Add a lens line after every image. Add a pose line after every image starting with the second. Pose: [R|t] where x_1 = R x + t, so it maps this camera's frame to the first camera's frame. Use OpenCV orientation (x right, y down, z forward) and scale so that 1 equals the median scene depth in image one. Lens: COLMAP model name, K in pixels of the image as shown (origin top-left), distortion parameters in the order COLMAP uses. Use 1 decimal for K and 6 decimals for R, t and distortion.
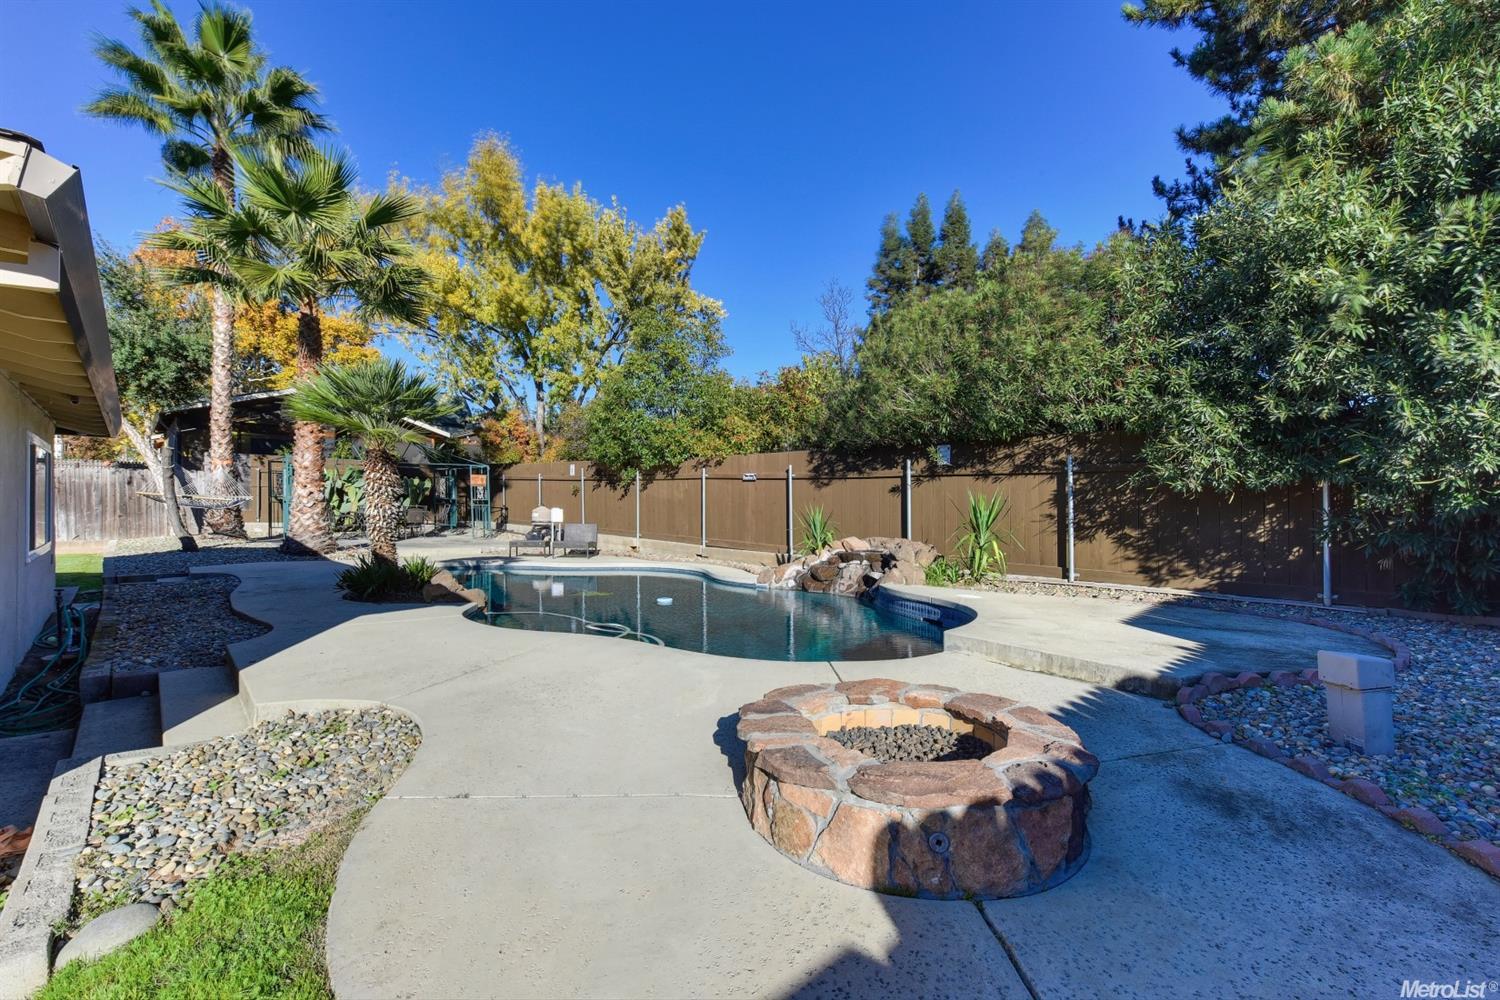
lens RADIAL K [[690.9, 0, 750.8], [0, 690.9, 498.3], [0, 0, 1]] dist [-0.000330, -0.000032]
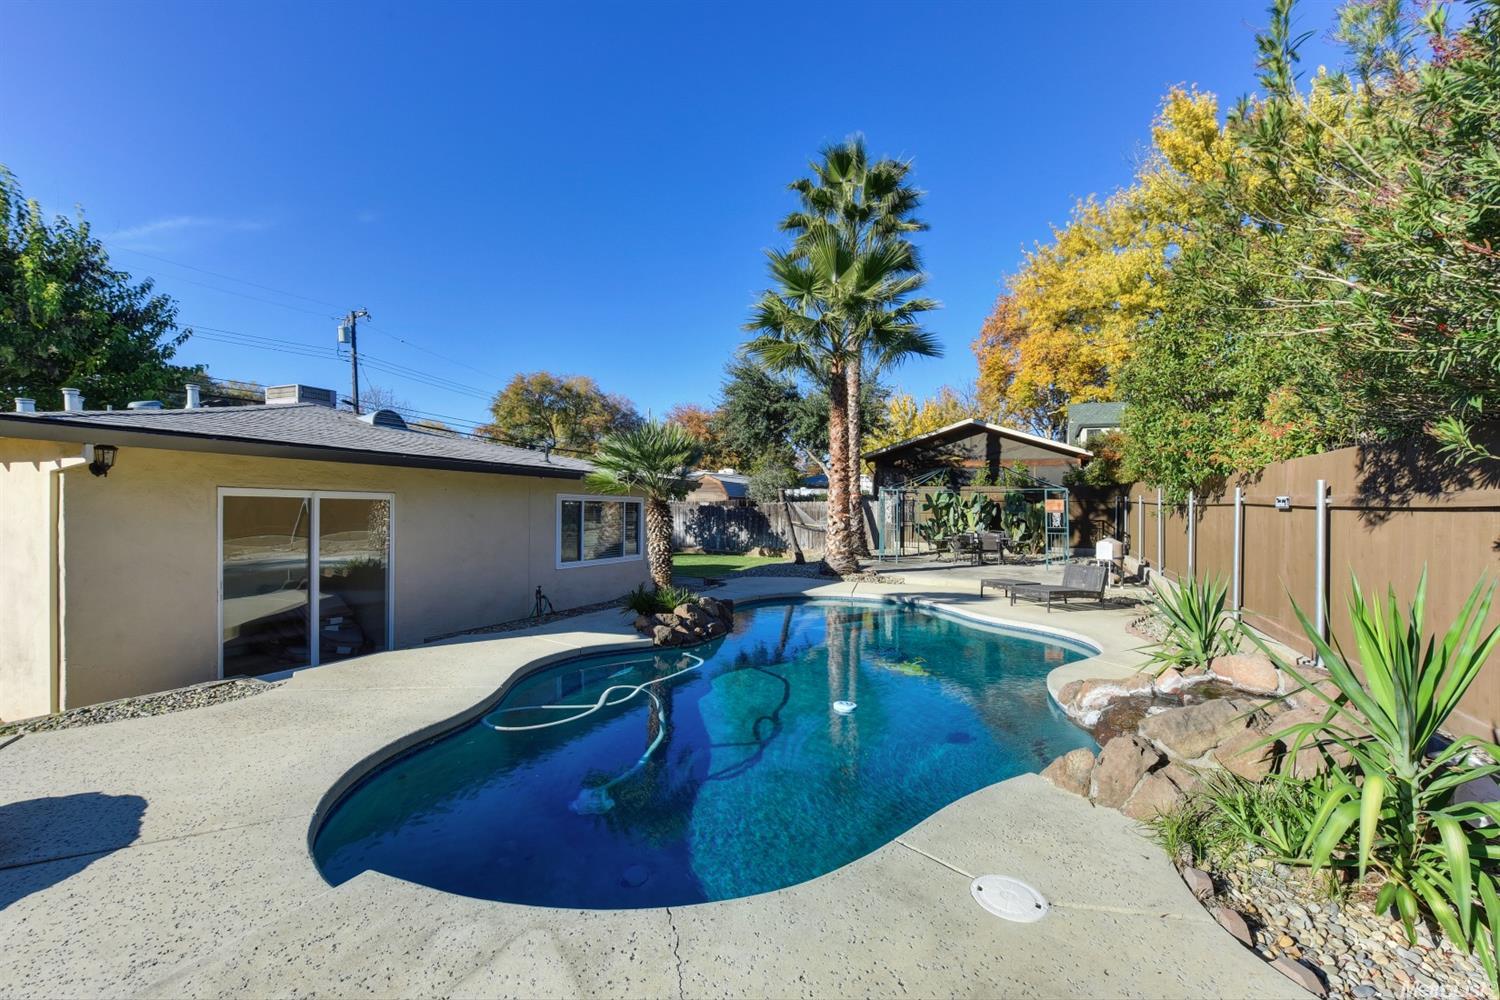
lens RADIAL K [[641.7, 0, 750.9], [0, 641.7, 510.8], [0, 0, 1]] dist [0.000088, -0.000005]
pose [[0.306628, -0.000892, -0.951829, 0.352902], [0.002934, 0.999996, 0.000008, -0.027139], [0.951825, -0.002796, 0.306629, 0.502538]]
